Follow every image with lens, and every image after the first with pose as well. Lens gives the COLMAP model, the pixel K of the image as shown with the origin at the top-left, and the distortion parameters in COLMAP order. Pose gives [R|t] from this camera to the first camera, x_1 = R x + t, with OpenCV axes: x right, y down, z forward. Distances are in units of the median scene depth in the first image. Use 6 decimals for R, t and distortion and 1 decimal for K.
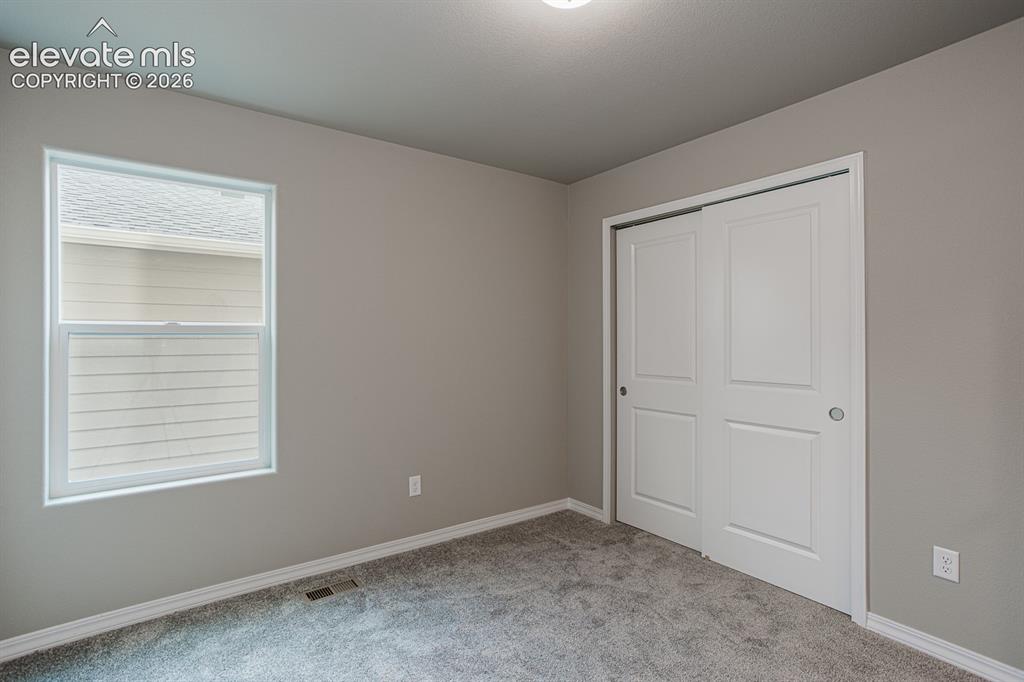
lens RADIAL K [[498.2, 0, 508.8], [0, 498.2, 338.8], [0, 0, 1]] dist [-0.062913, 0.044096]
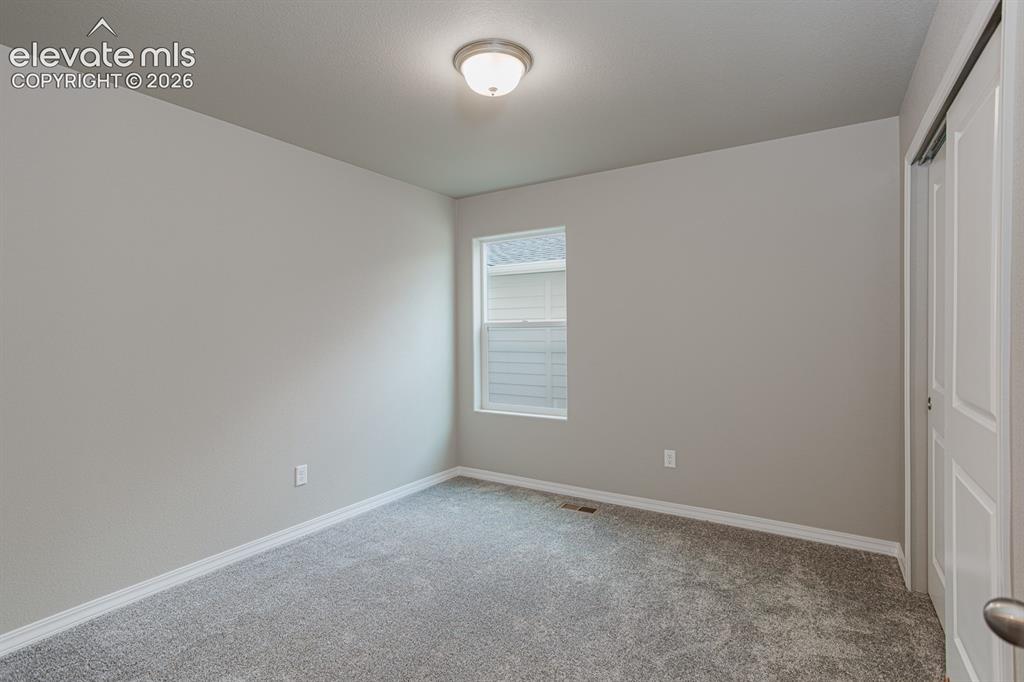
lens RADIAL K [[498.2, 0, 508.8], [0, 498.2, 338.8], [0, 0, 1]] dist [-0.062913, 0.044096]
pose [[0.352878, 0.002288, -0.935666, 0.778763], [0.003771, 0.999985, 0.003868, 0.020711], [0.935662, -0.004893, 0.352865, 0.280642]]
